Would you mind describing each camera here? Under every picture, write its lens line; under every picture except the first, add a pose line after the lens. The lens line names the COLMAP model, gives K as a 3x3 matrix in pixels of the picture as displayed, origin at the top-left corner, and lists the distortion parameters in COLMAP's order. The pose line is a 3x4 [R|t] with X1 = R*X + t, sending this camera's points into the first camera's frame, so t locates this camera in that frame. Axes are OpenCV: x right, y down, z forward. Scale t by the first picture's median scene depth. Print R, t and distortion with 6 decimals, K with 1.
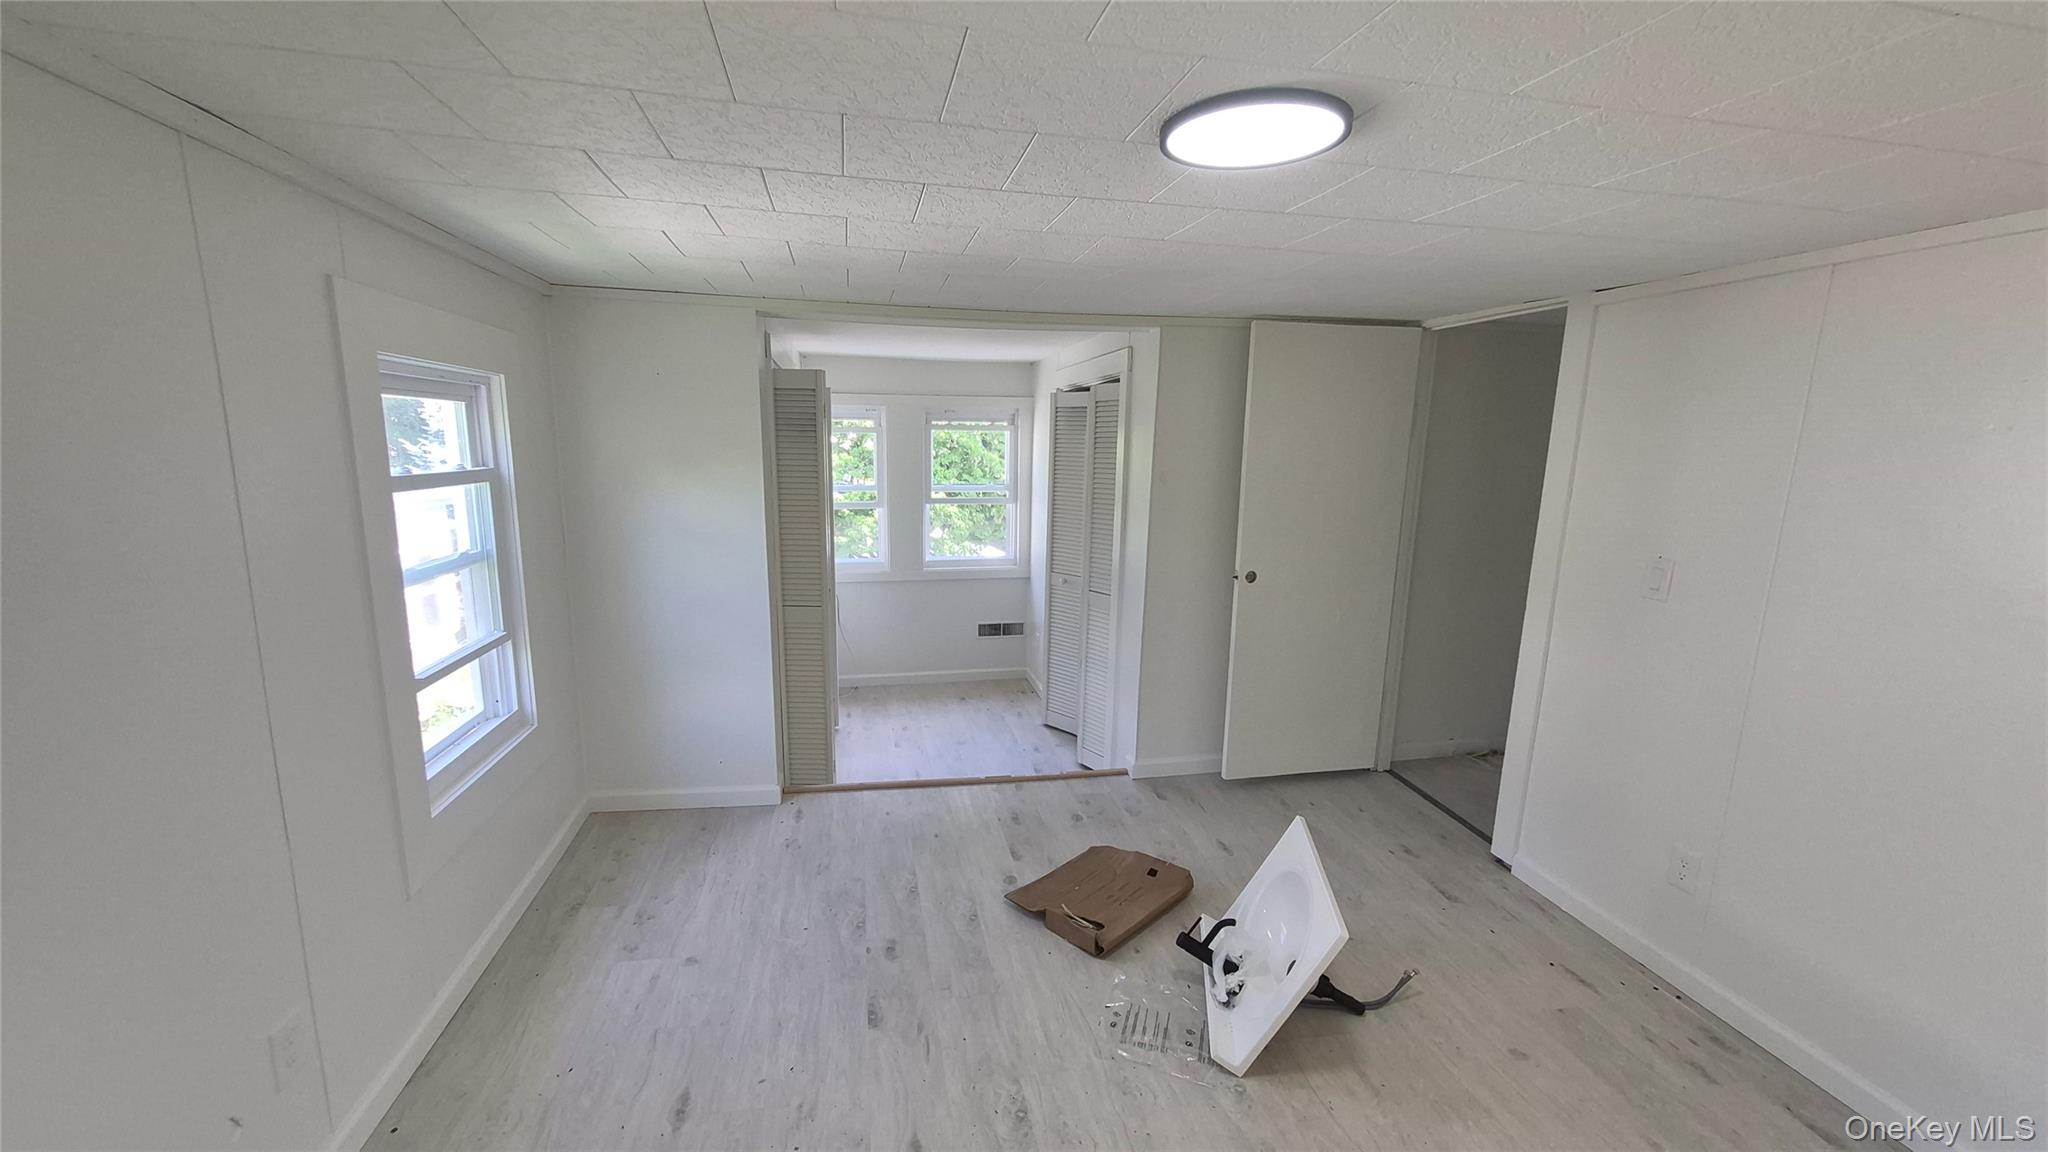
lens RADIAL K [[805.8, 0, 1012.9], [0, 805.8, 599.1], [0, 0, 1]] dist [0.000760, 0.000245]
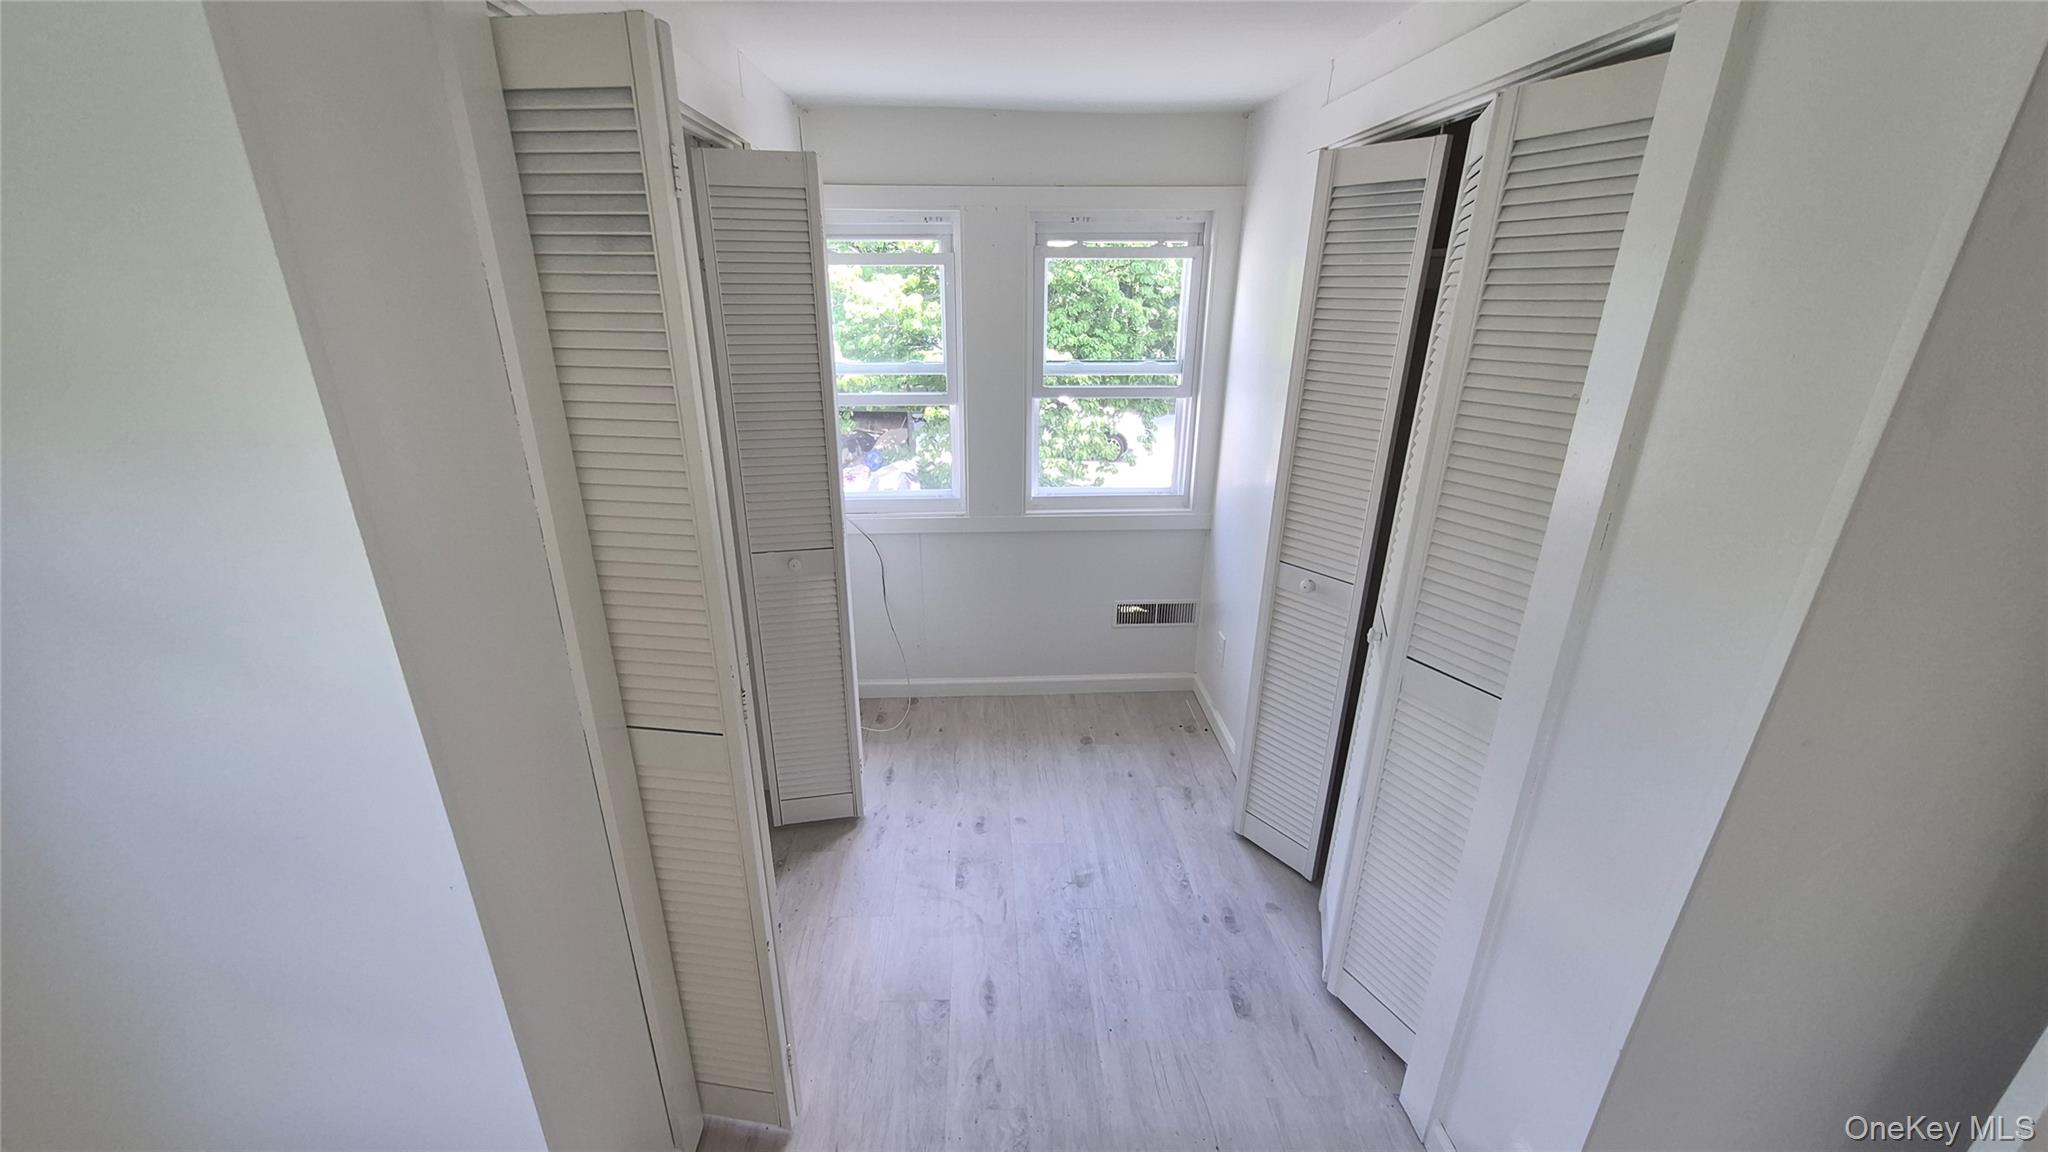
lens RADIAL K [[805.8, 0, 1012.9], [0, 805.8, 599.1], [0, 0, 1]] dist [0.000760, 0.000245]
pose [[0.987955, 0.045407, -0.147928, -0.033105], [-0.018658, 0.983958, 0.177419, -0.081677], [0.153611, -0.172522, 0.972954, 0.439599]]
